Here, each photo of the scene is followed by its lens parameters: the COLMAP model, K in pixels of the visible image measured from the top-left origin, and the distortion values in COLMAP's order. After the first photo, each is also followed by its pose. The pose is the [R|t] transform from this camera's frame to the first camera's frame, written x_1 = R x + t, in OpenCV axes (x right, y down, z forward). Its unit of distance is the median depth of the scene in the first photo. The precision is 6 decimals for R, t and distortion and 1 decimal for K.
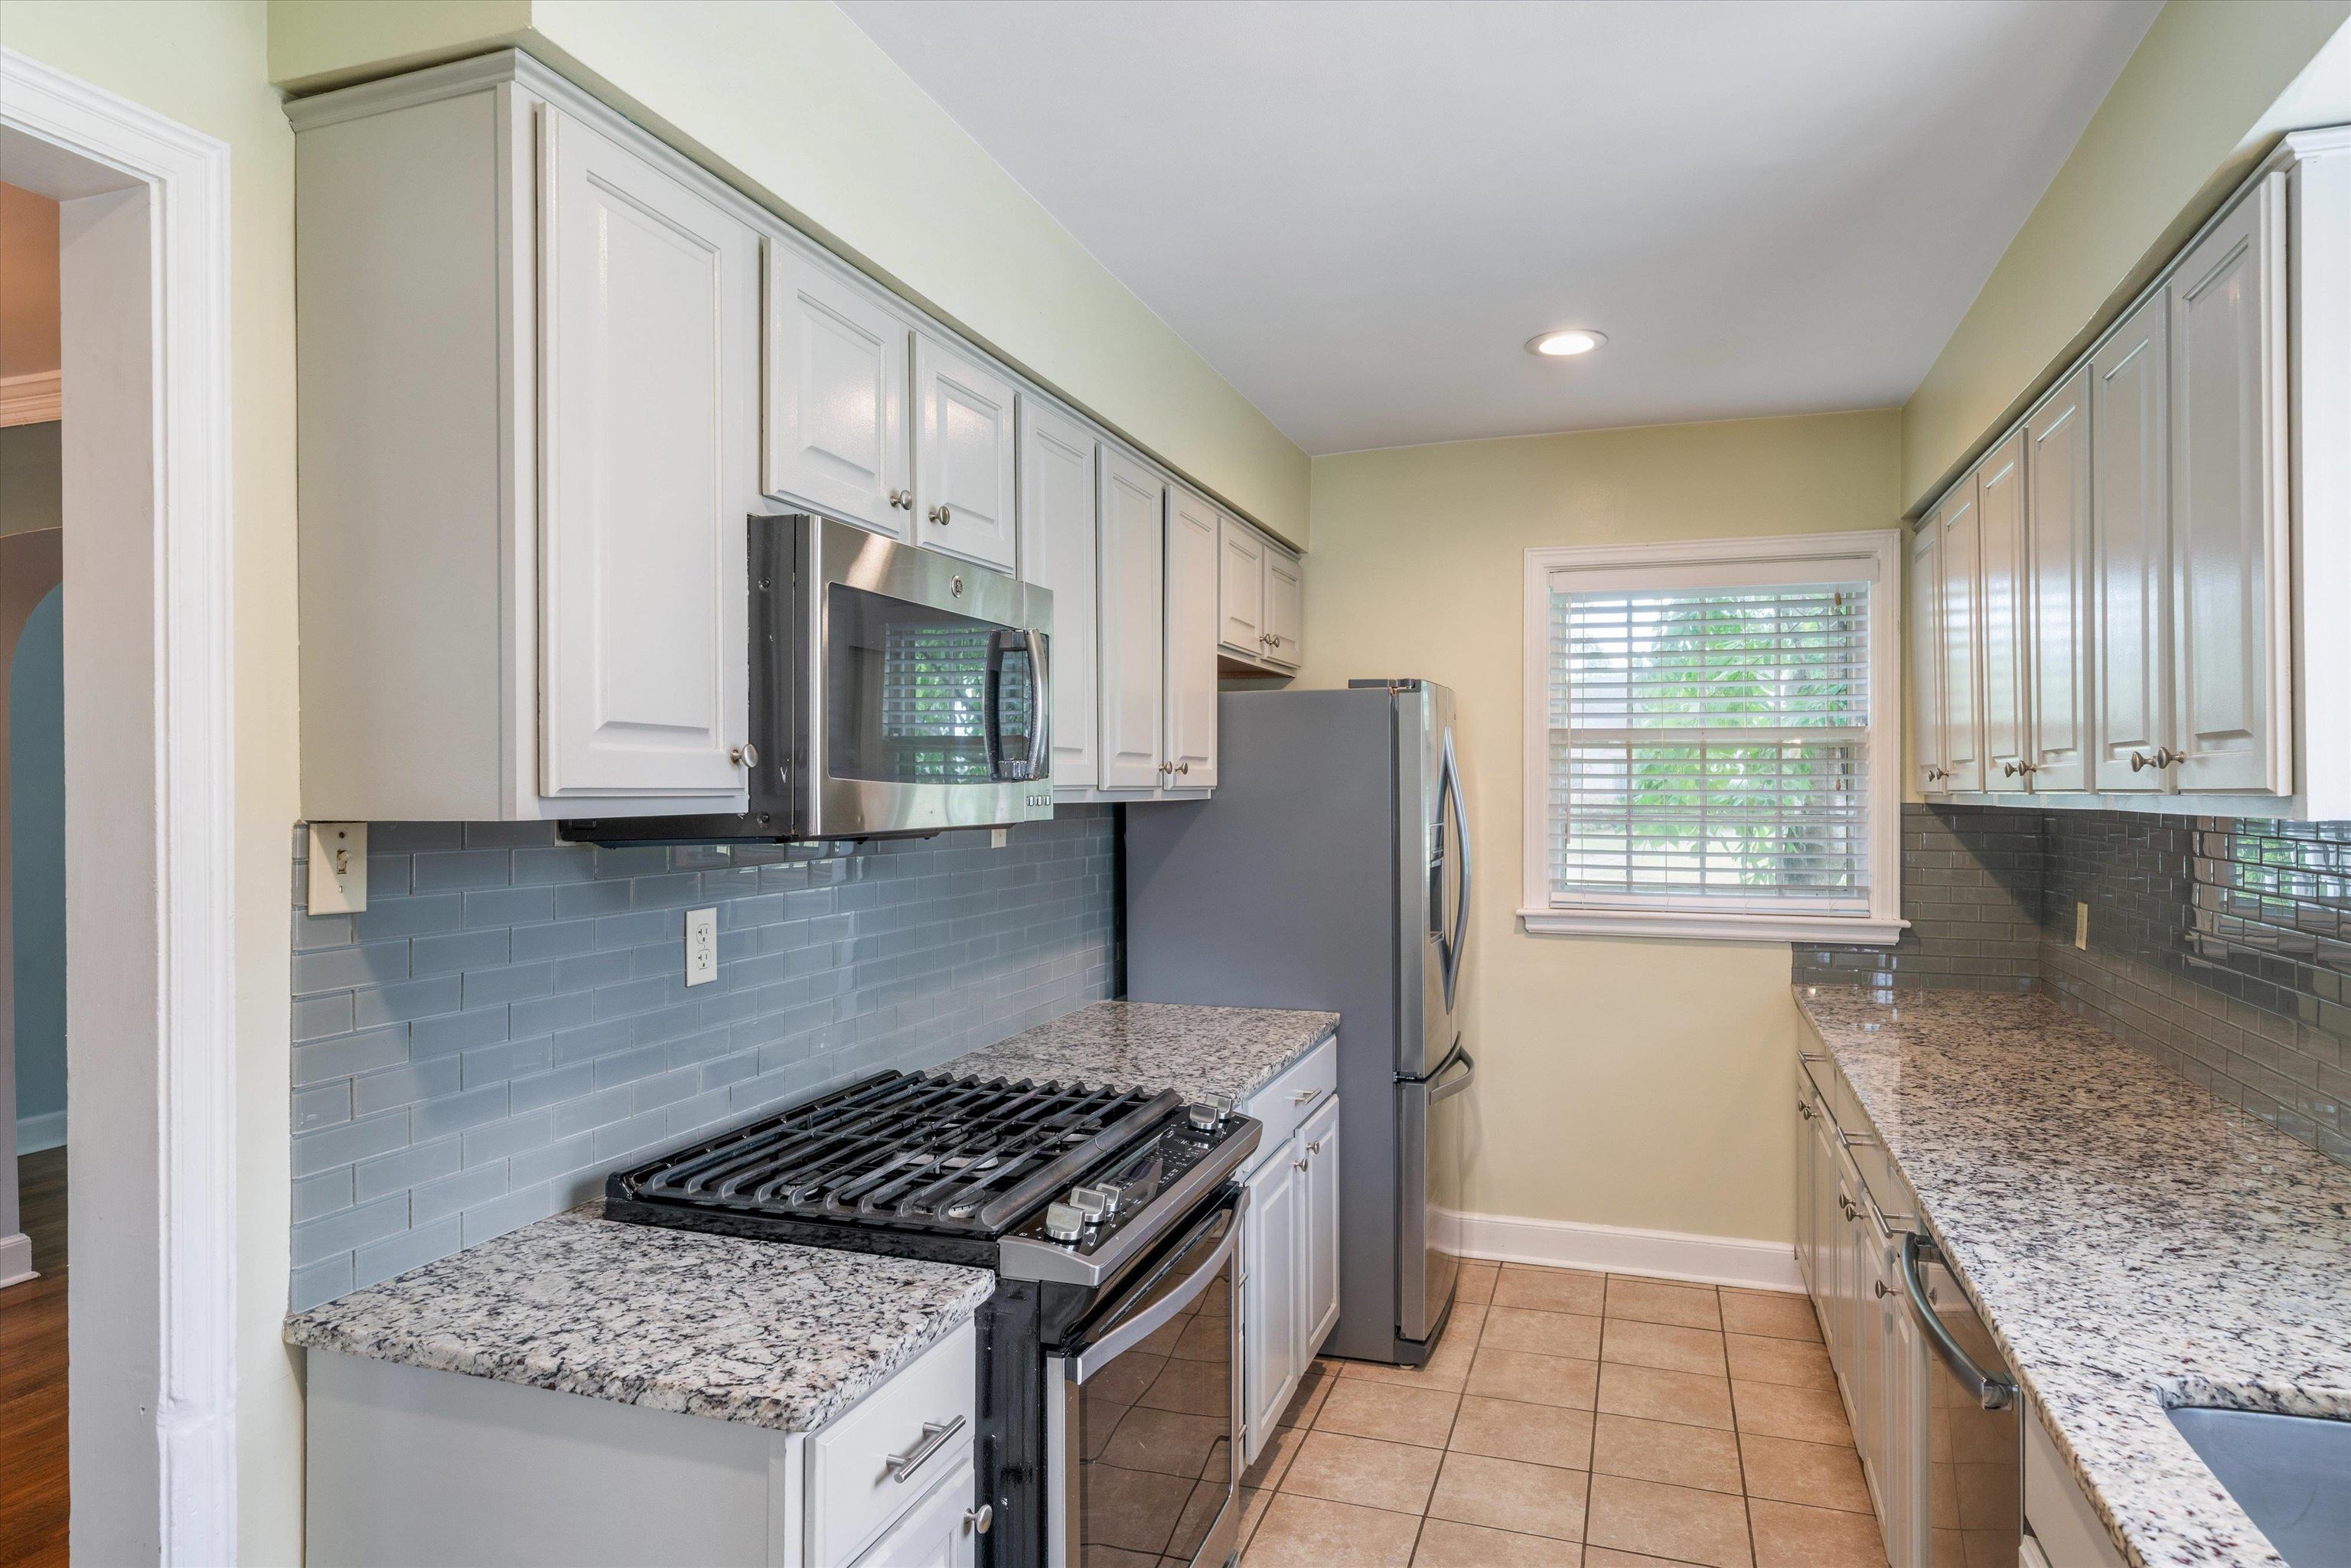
lens RADIAL K [[1422.3, 0, 1163.5], [0, 1422.3, 780.4], [0, 0, 1]] dist [0.007408, 0.001925]
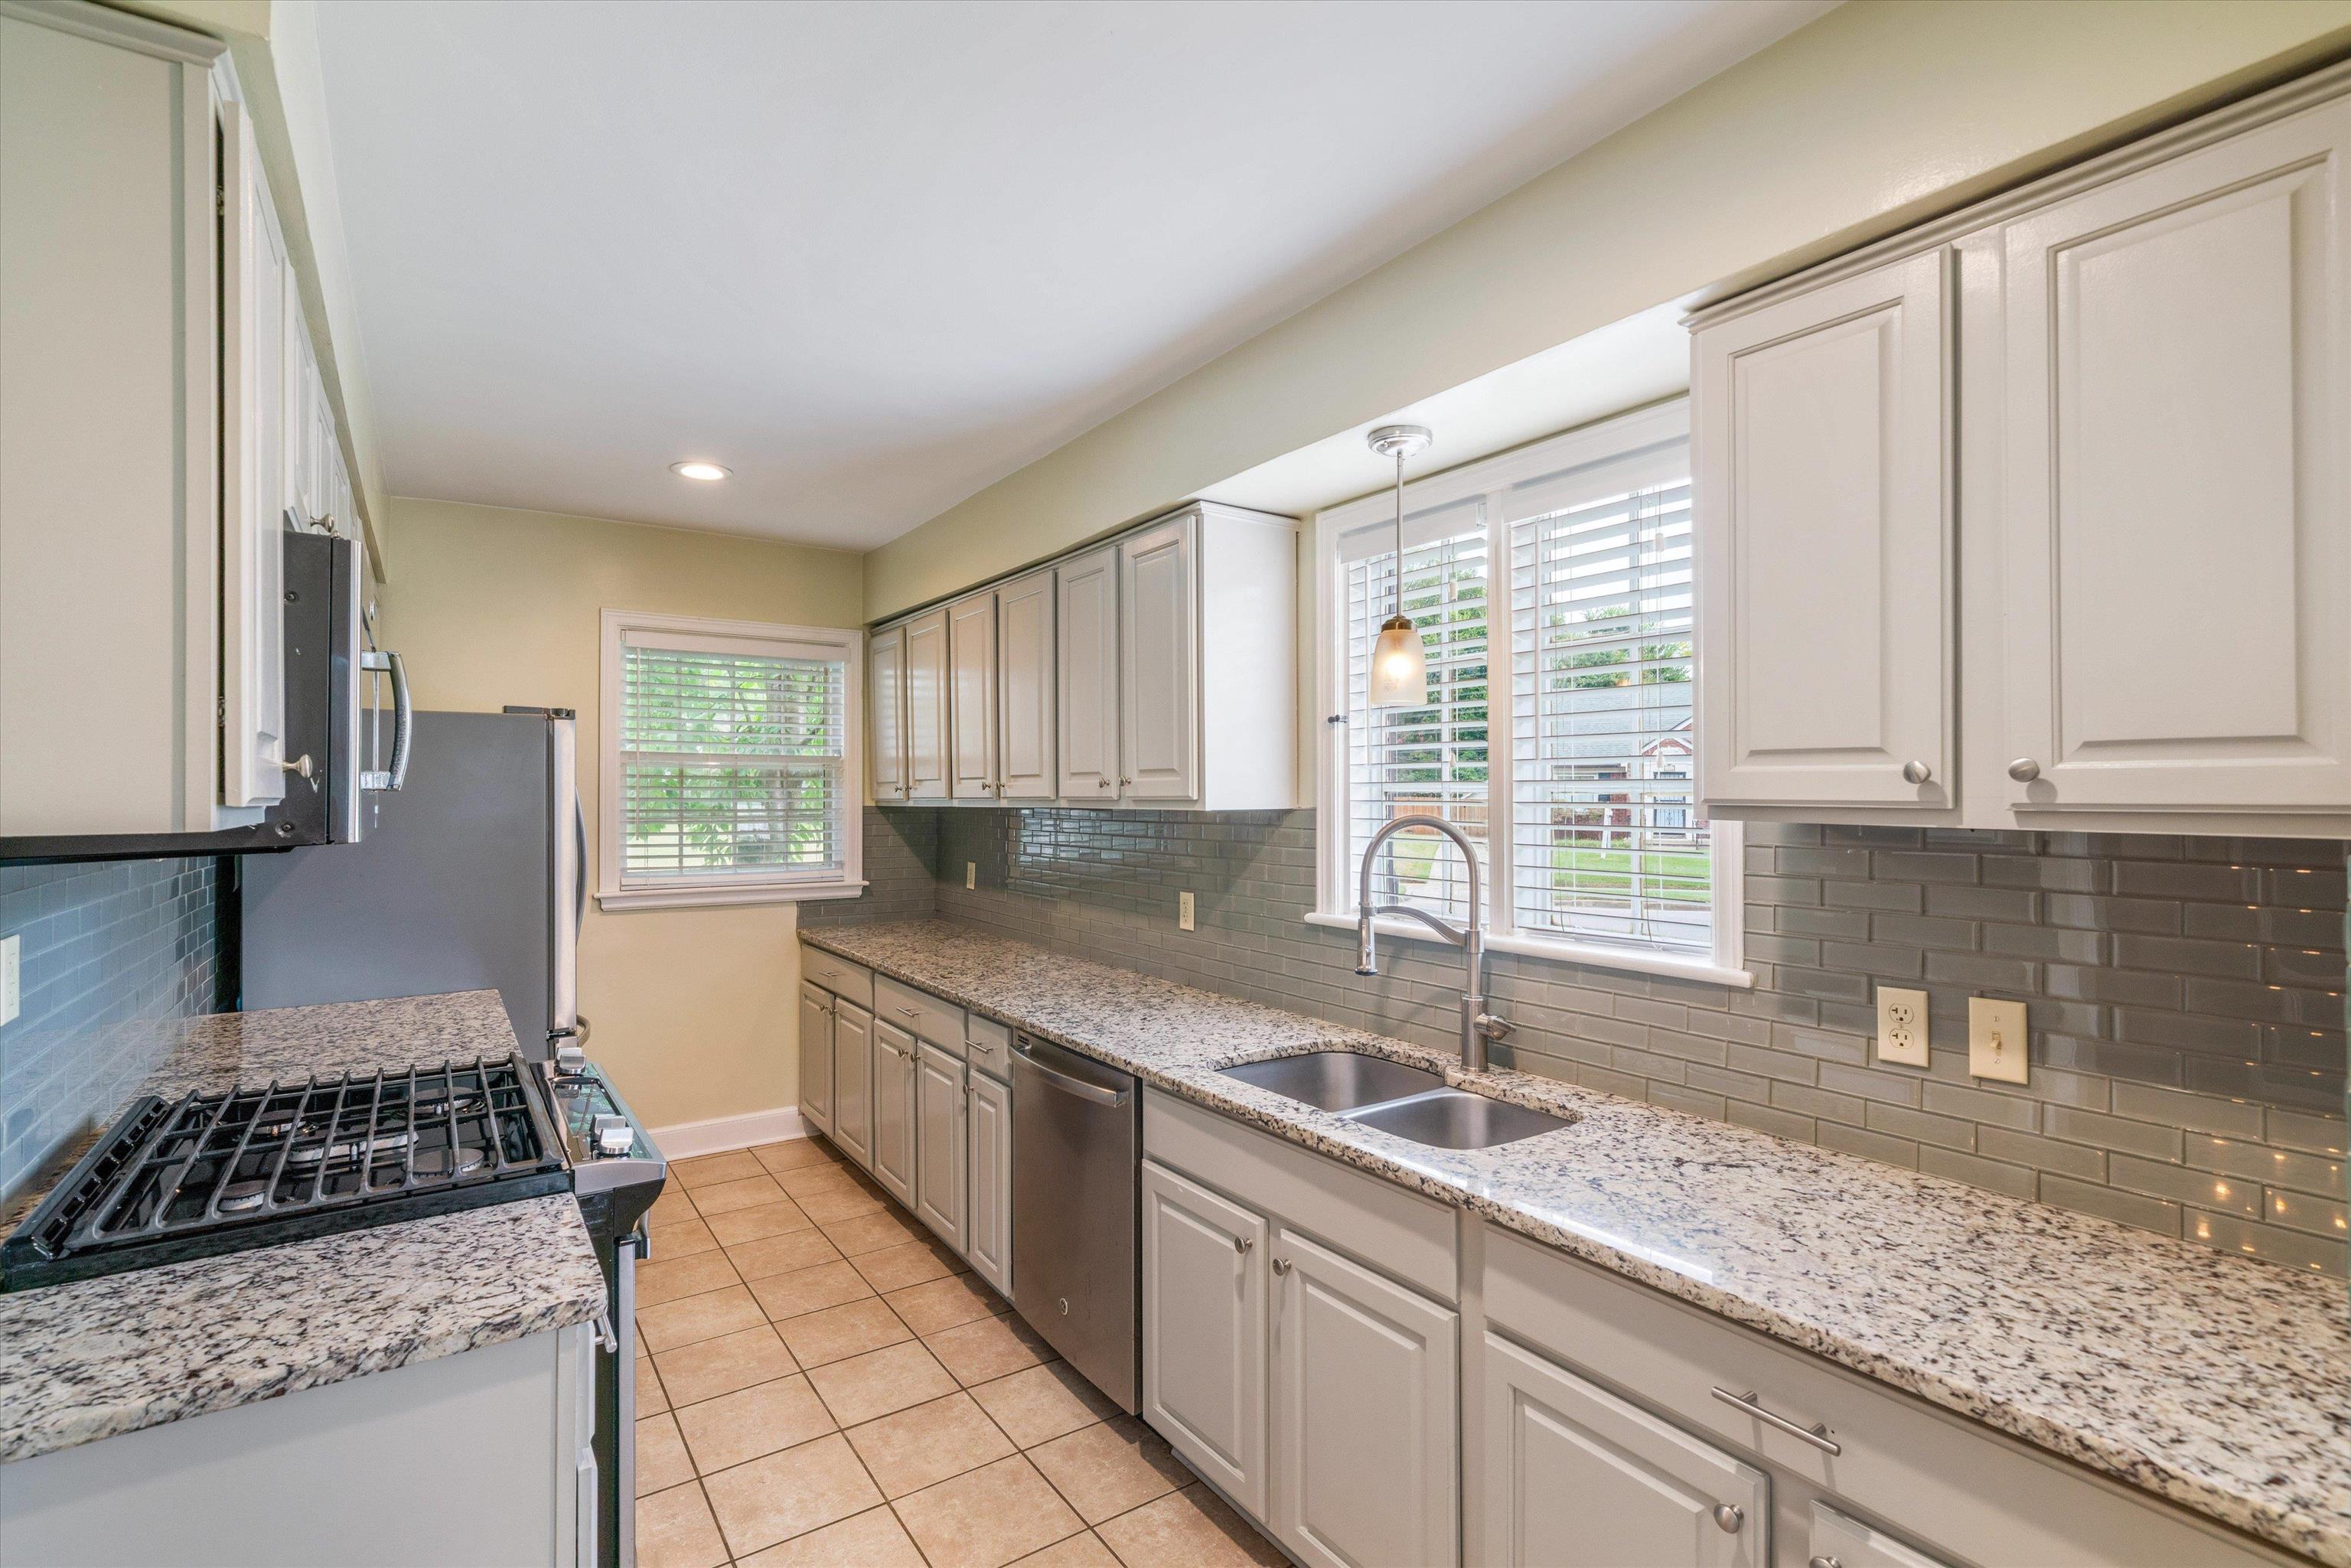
lens RADIAL K [[1089.3, 0, 1175.5], [0, 1089.3, 784.0], [0, 0, 1]] dist [0.010983, 0.000766]
pose [[0.594976, 0.007334, 0.803710, -0.560691], [-0.001476, 0.999967, -0.008032, 0.001307], [-0.803742, 0.003592, 0.594967, 0.024628]]
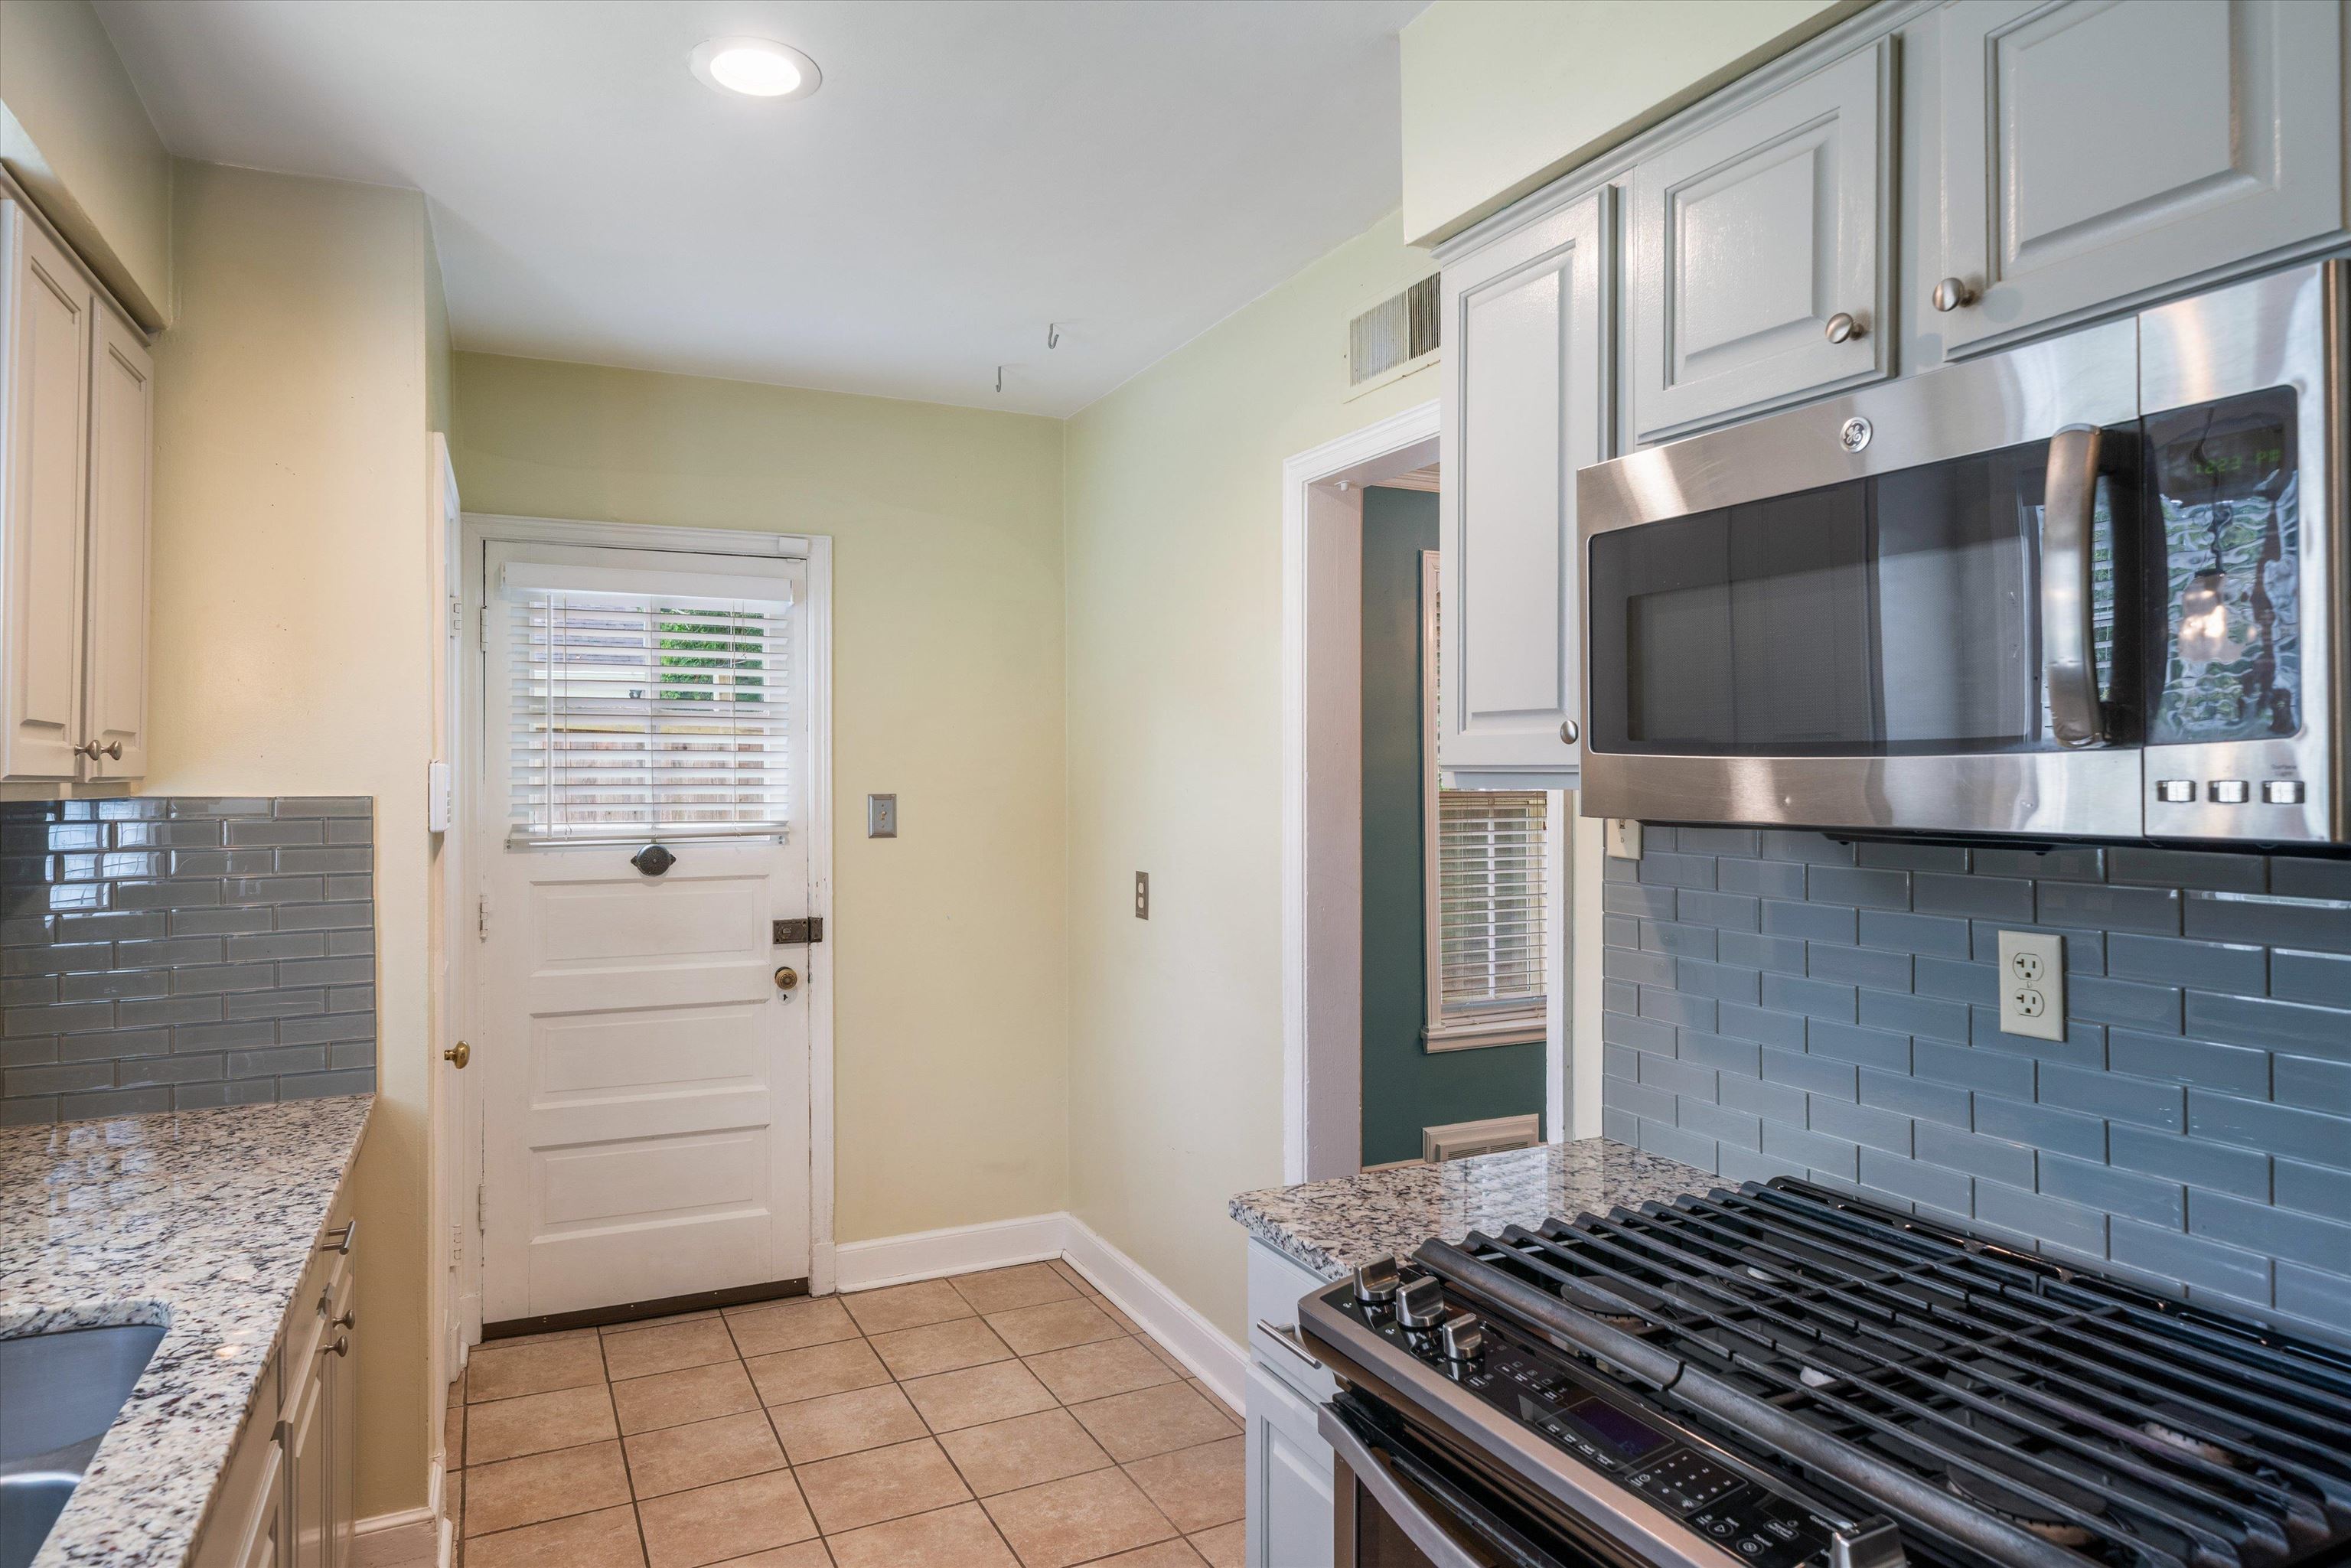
lens RADIAL K [[1422.3, 0, 1163.5], [0, 1422.3, 780.4], [0, 0, 1]] dist [0.007408, 0.001925]
pose [[-0.714512, 0.005802, -0.699599, 0.617460], [0.005748, 0.999981, 0.002423, 0.012600], [0.699600, -0.002290, -0.714532, 1.530721]]
